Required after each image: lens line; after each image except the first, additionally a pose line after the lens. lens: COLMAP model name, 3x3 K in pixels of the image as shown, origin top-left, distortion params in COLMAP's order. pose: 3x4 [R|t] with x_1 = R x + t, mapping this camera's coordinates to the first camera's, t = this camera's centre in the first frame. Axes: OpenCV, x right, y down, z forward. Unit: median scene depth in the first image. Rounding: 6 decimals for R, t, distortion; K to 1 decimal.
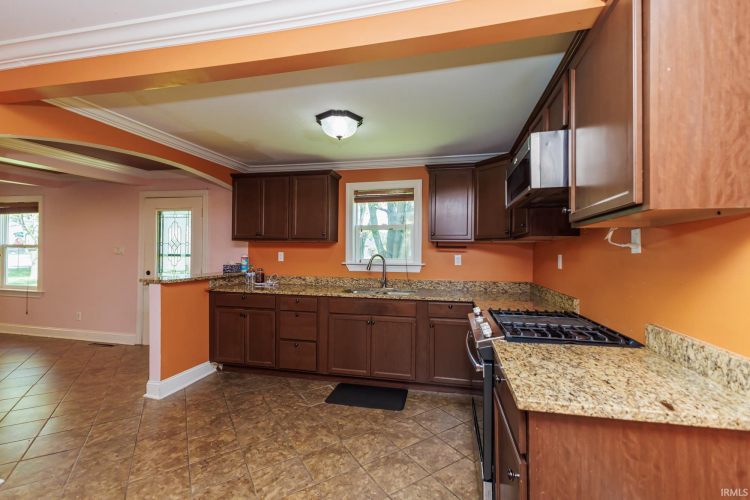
lens RADIAL K [[332.6, 0, 375.0], [0, 332.6, 250.0], [0, 0, 1]] dist [0.000953, 0.000033]
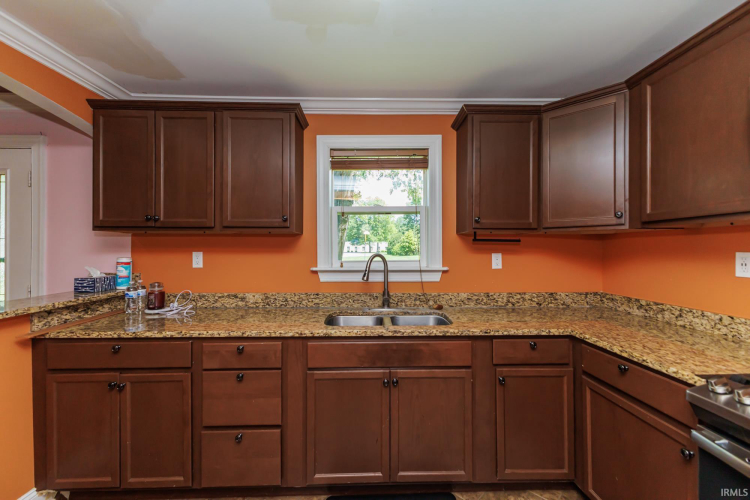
lens RADIAL K [[323.9, 0, 365.8], [0, 323.9, 246.4], [0, 0, 1]] dist [0.009389, -0.000500]
pose [[0.971029, -0.009481, 0.238773, -0.148620], [0.008363, 0.999949, 0.005693, -0.003676], [-0.238815, -0.003531, 0.971059, 0.429771]]
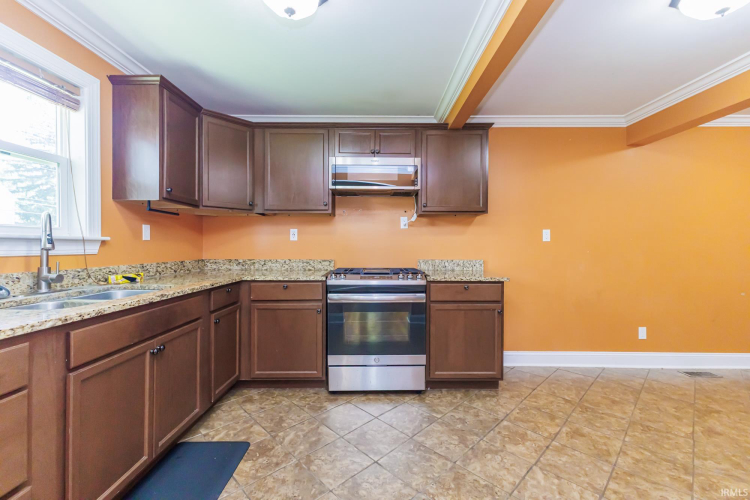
lens RADIAL K [[320.2, 0, 394.8], [0, 320.2, 247.3], [0, 0, 1]] dist [-0.001210, -0.000826]
pose [[-0.263828, -0.015246, 0.964449, -0.484735], [-0.016658, 0.999798, 0.011248, 0.043369], [-0.964426, -0.013098, -0.264029, 0.669883]]
